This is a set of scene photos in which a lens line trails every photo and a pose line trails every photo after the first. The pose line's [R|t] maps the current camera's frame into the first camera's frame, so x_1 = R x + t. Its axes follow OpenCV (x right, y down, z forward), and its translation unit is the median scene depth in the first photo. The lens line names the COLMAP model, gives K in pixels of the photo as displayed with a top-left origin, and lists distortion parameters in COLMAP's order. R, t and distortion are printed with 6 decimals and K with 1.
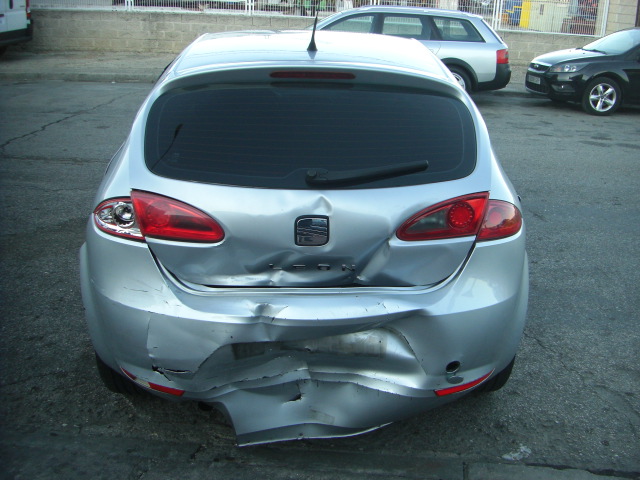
lens RADIAL K [[710.8, 0, 342.3], [0, 710.8, 242.2], [0, 0, 1]] dist [-0.139427, 0.000000]
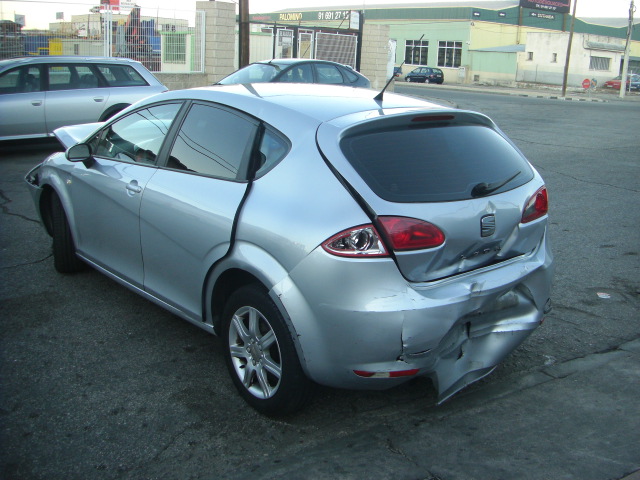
lens RADIAL K [[710.8, 0, 325.9], [0, 710.8, 241.8], [0, 0, 1]] dist [-0.139427, 0.000000]
pose [[0.799448, -0.169634, 0.576287, -1.034501], [0.199350, 0.979856, 0.011881, -0.060157], [-0.566694, 0.105384, 0.817161, 0.030518]]
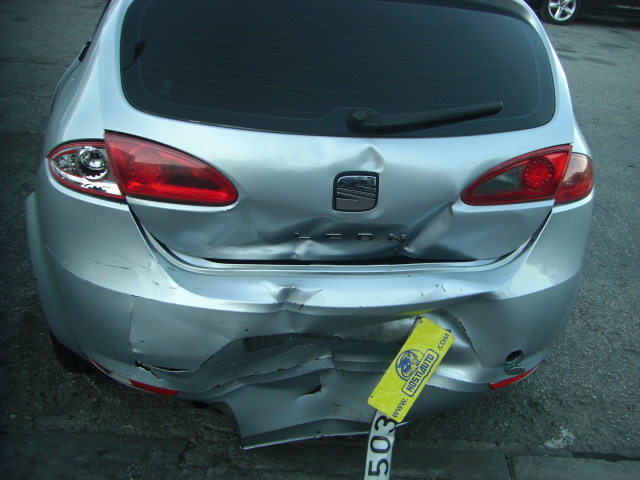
lens RADIAL K [[710.8, 0, 351.6], [0, 710.8, 251.4], [0, 0, 1]] dist [-0.139427, 0.000000]
pose [[0.991683, 0.003110, 0.128666, -0.132645], [-0.023236, 0.987607, 0.155219, -0.065024], [-0.126588, -0.156918, 0.979465, 0.234301]]
